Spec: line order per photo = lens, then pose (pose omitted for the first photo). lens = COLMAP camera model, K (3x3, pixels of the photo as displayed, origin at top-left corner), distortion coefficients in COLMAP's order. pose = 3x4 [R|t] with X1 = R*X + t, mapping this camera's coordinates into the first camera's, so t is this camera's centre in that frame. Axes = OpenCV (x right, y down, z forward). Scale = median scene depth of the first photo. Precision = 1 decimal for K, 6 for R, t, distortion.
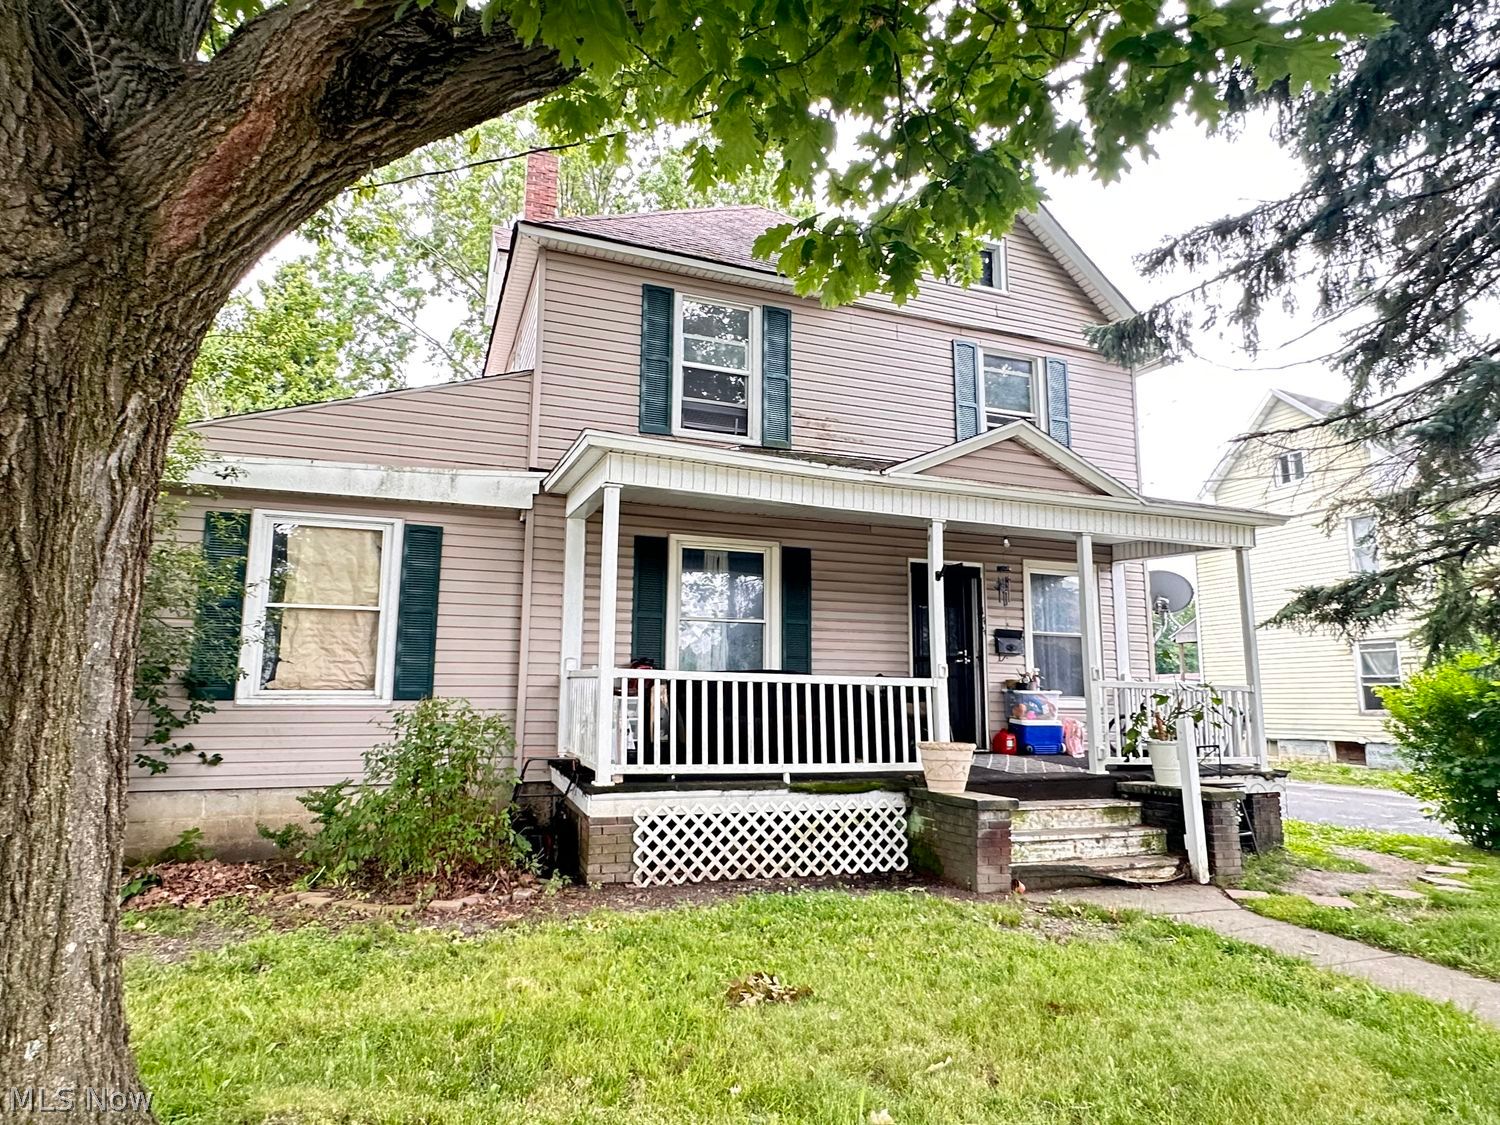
lens RADIAL K [[894.0, 0, 740.7], [0, 894.0, 565.6], [0, 0, 1]] dist [0.002113, -0.003753]
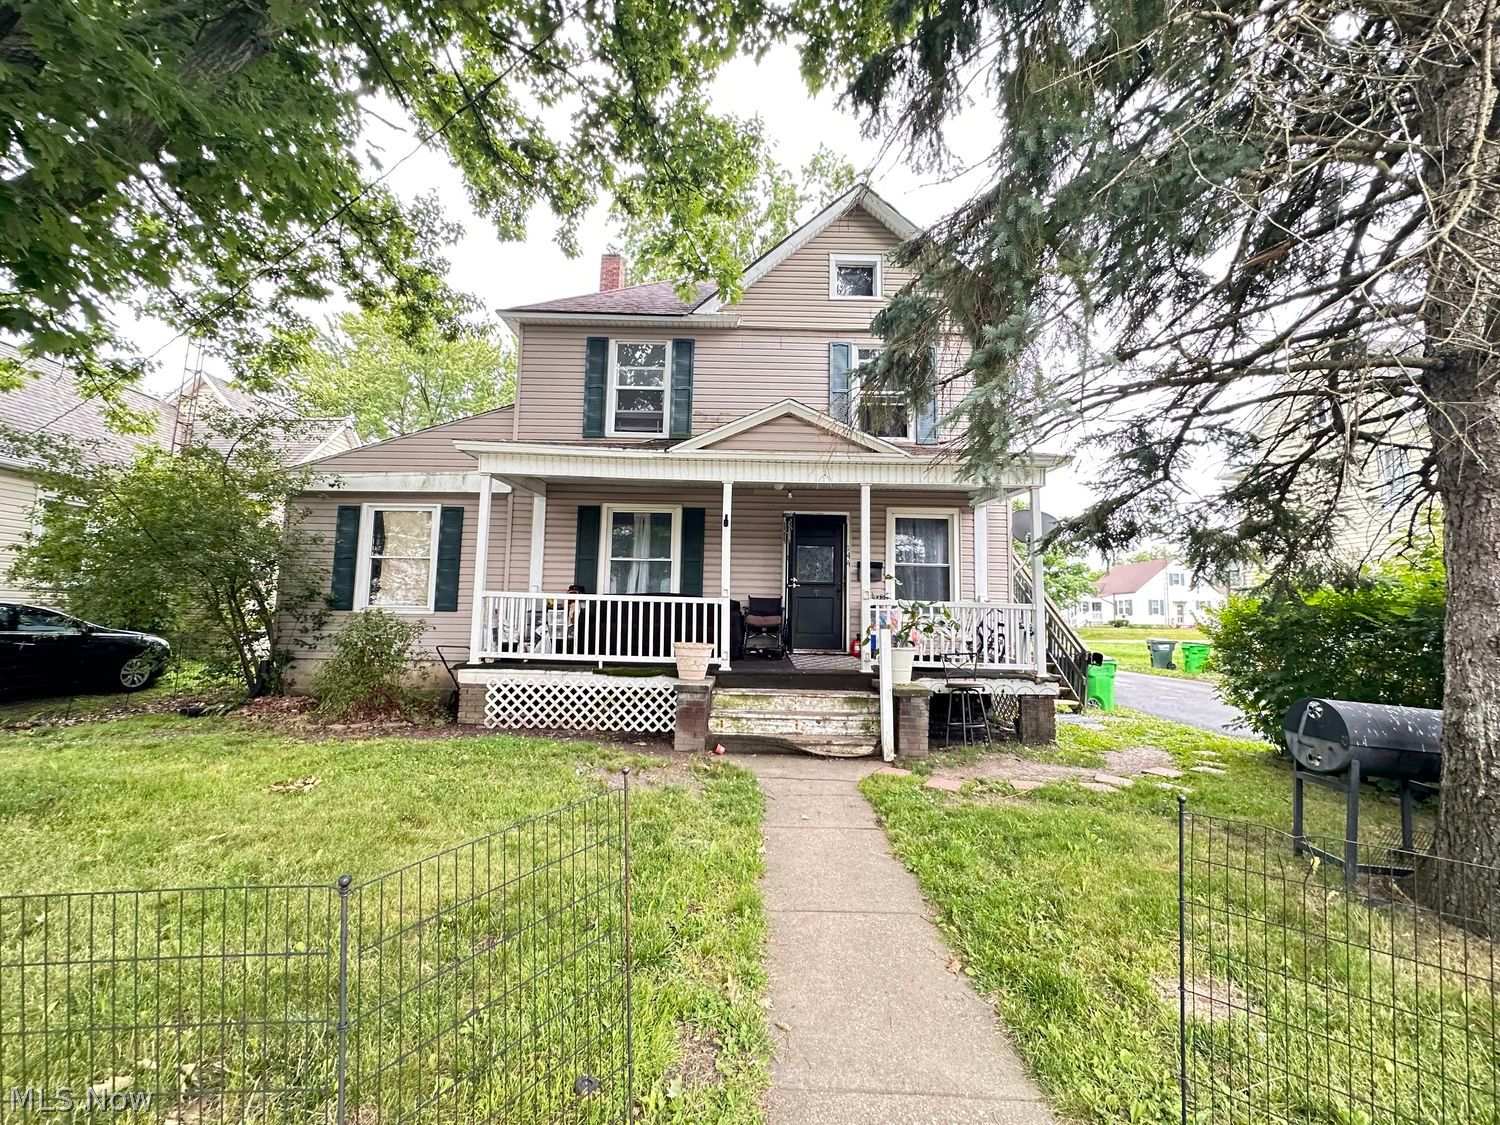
lens RADIAL K [[607.4, 0, 748.5], [0, 607.4, 560.0], [0, 0, 1]] dist [-0.002367, 0.000080]
pose [[0.933900, -0.024263, -0.356710, 0.573967], [0.043042, 0.998068, 0.044802, 0.027655], [0.354934, -0.057194, 0.933140, 0.143388]]
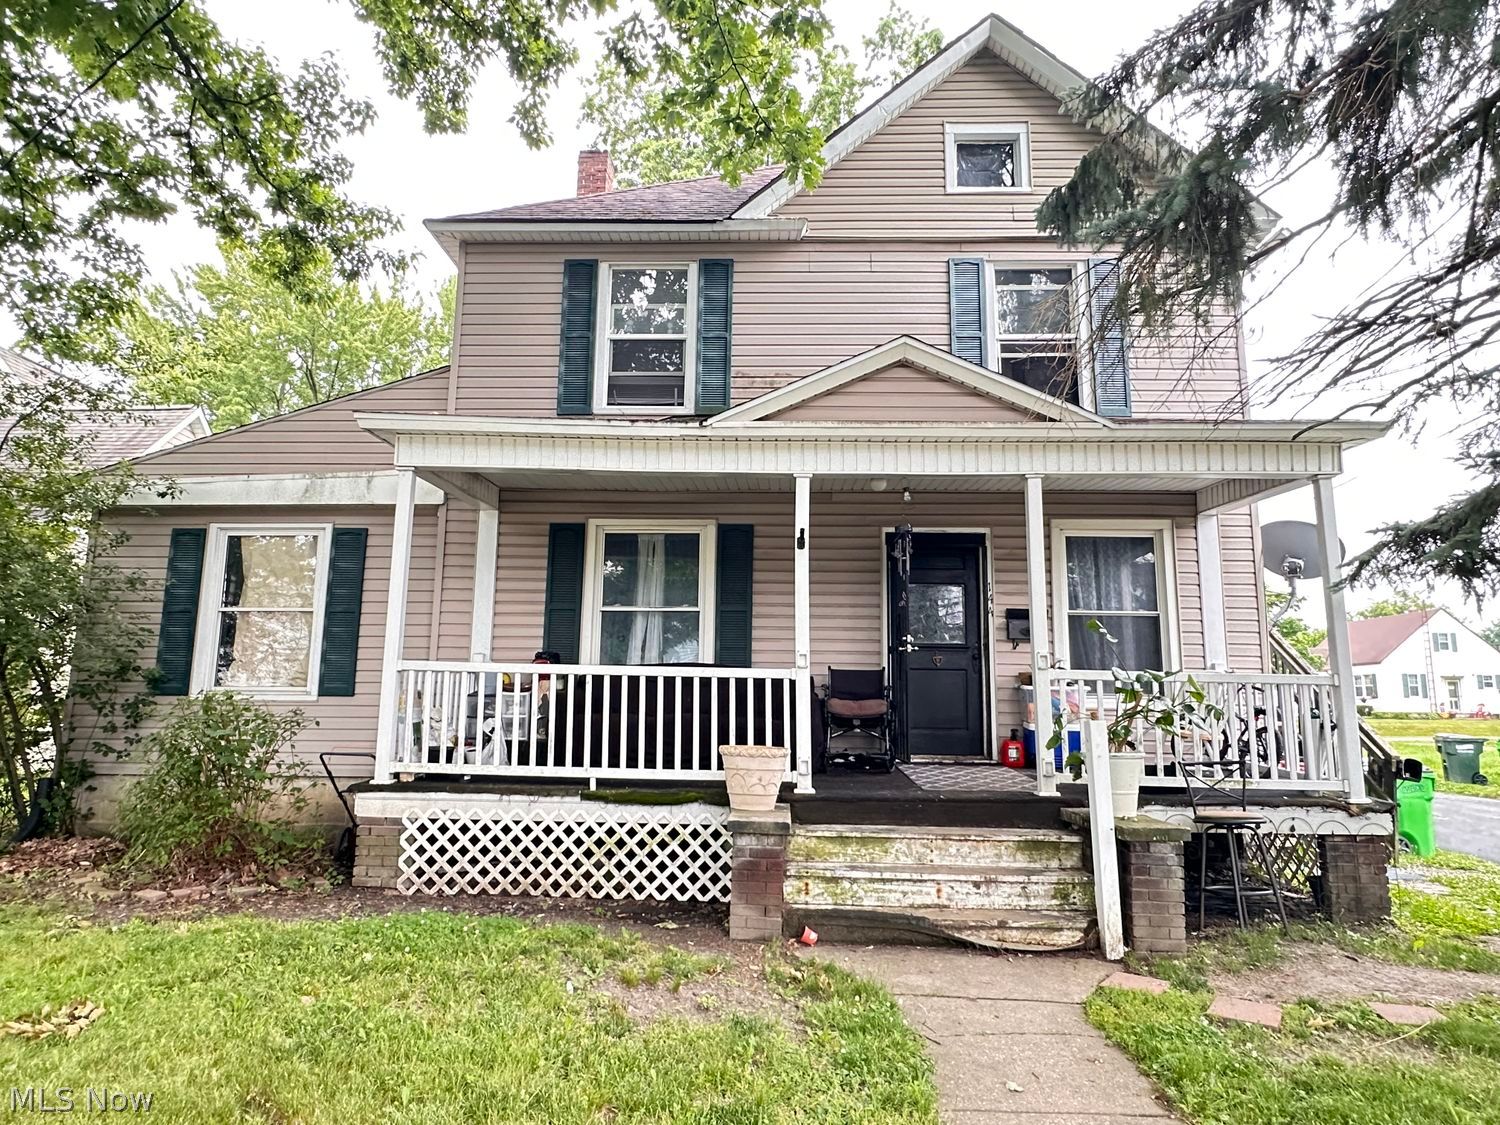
lens RADIAL K [[894.0, 0, 746.0], [0, 894.0, 561.8], [0, 0, 1]] dist [0.002113, -0.003753]
pose [[0.921026, -0.058406, -0.385098, 0.481424], [0.053937, 0.998293, -0.022406, 0.043665], [0.385749, -0.000134, 0.922604, 0.225298]]
